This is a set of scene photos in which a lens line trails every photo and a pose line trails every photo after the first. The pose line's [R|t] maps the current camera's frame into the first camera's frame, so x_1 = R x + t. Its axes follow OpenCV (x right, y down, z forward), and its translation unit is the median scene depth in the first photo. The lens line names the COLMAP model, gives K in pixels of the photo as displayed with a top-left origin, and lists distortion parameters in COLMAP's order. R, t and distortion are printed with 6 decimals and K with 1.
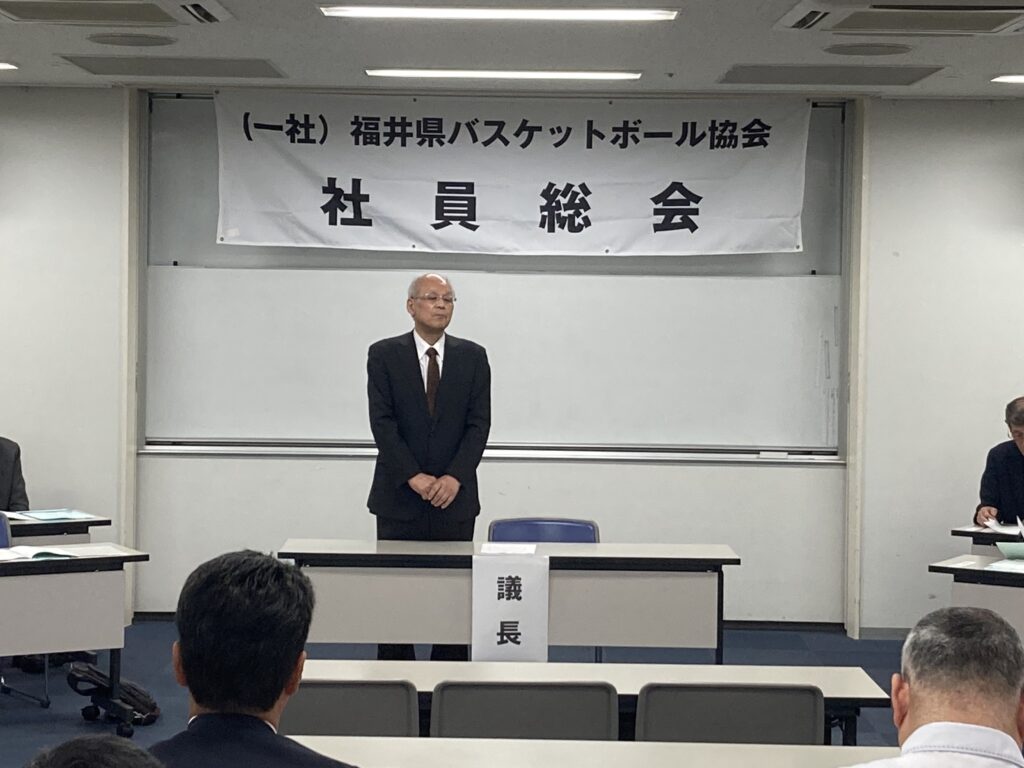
lens RADIAL K [[2286.6, 0, 510.9], [0, 2286.6, 384.3], [0, 0, 1]] dist [-0.013619, 0.000000]
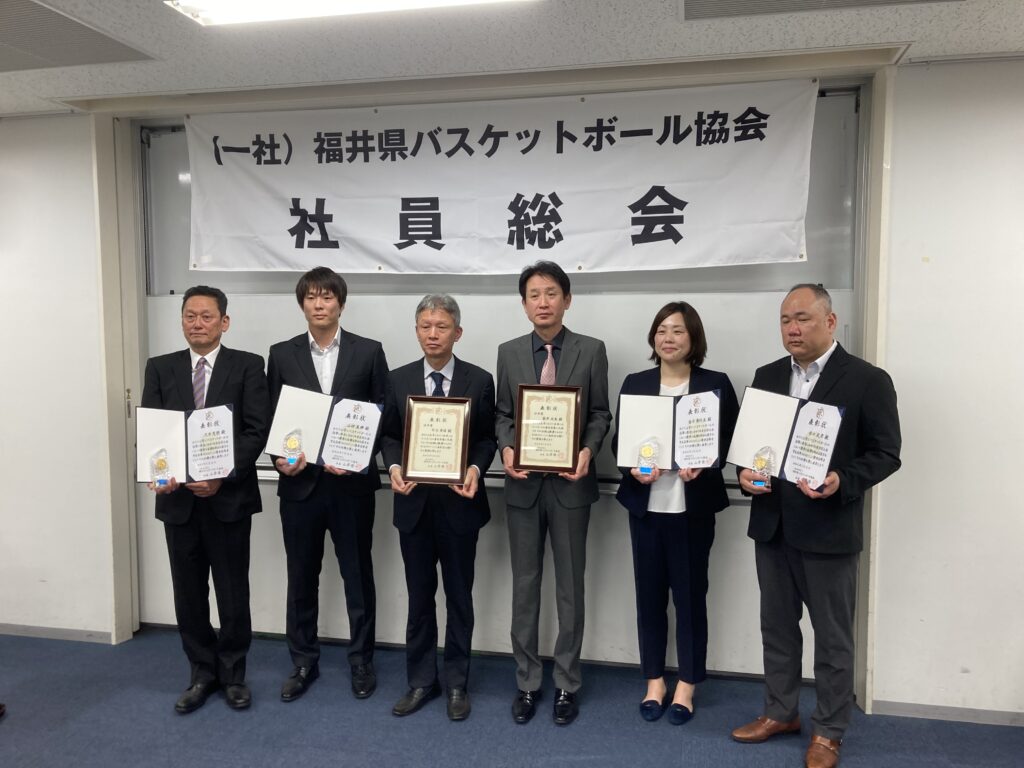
lens RADIAL K [[889.5, 0, 518.7], [0, 889.5, 382.4], [0, 0, 1]] dist [-0.003777, -0.034981]
pose [[0.980562, -0.001323, -0.196207, 0.086691], [0.010952, 0.998787, 0.047999, -0.030199], [0.195906, -0.049215, 0.979387, 0.649471]]
